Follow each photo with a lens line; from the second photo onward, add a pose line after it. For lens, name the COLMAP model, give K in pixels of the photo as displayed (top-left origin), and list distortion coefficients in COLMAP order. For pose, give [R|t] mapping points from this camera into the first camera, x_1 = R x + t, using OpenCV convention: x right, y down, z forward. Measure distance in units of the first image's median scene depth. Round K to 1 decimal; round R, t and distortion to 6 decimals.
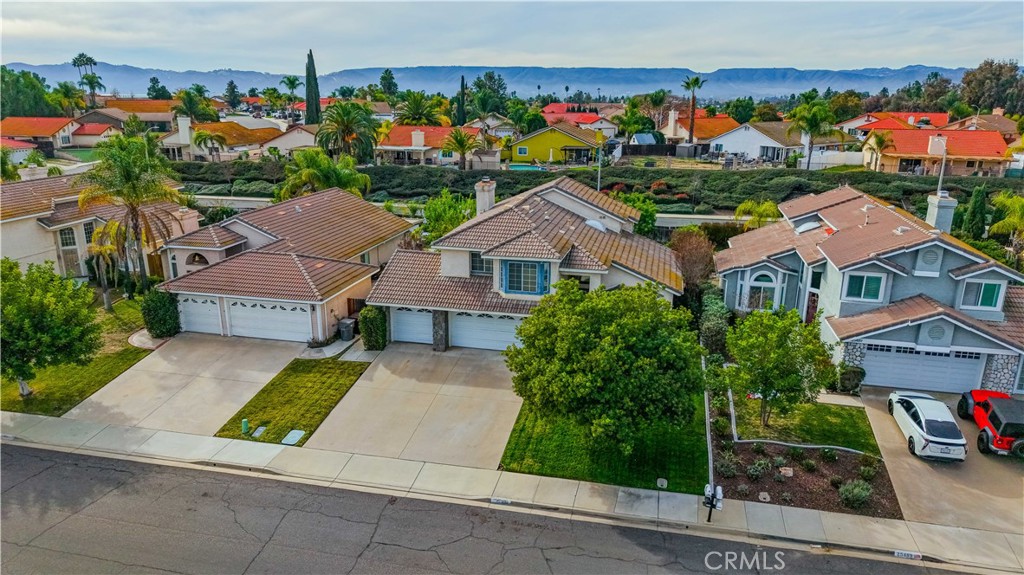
lens RADIAL K [[687.6, 0, 515.7], [0, 687.6, 285.9], [0, 0, 1]] dist [0.017755, -0.017604]
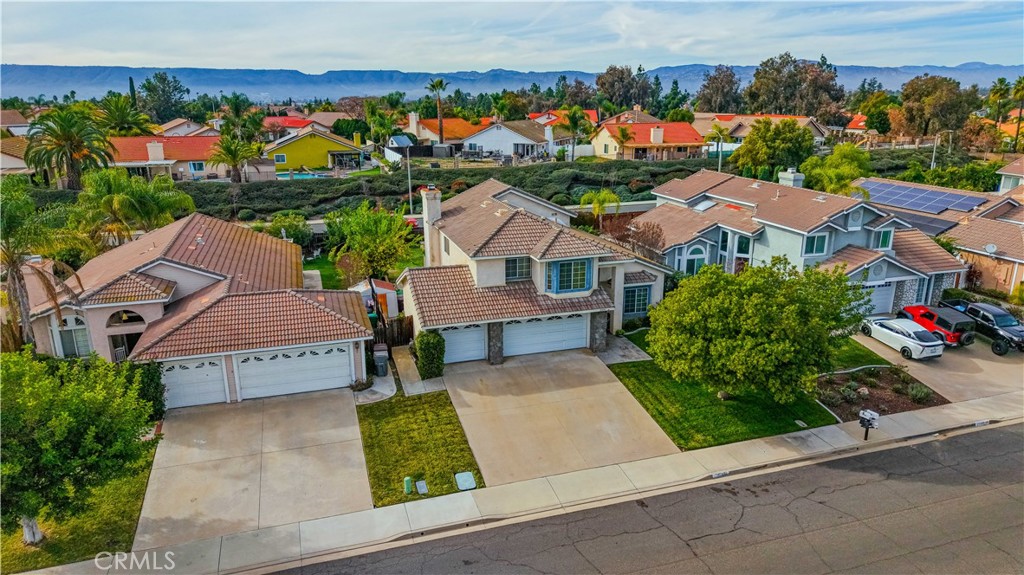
lens RADIAL K [[687.6, 0, 512.2], [0, 687.6, 290.3], [0, 0, 1]] dist [0.017755, -0.017604]
pose [[0.860764, -0.148154, 0.486966, -0.542817], [0.146691, 0.988316, 0.041391, -0.044438], [-0.487408, 0.035806, 0.872440, 0.143618]]
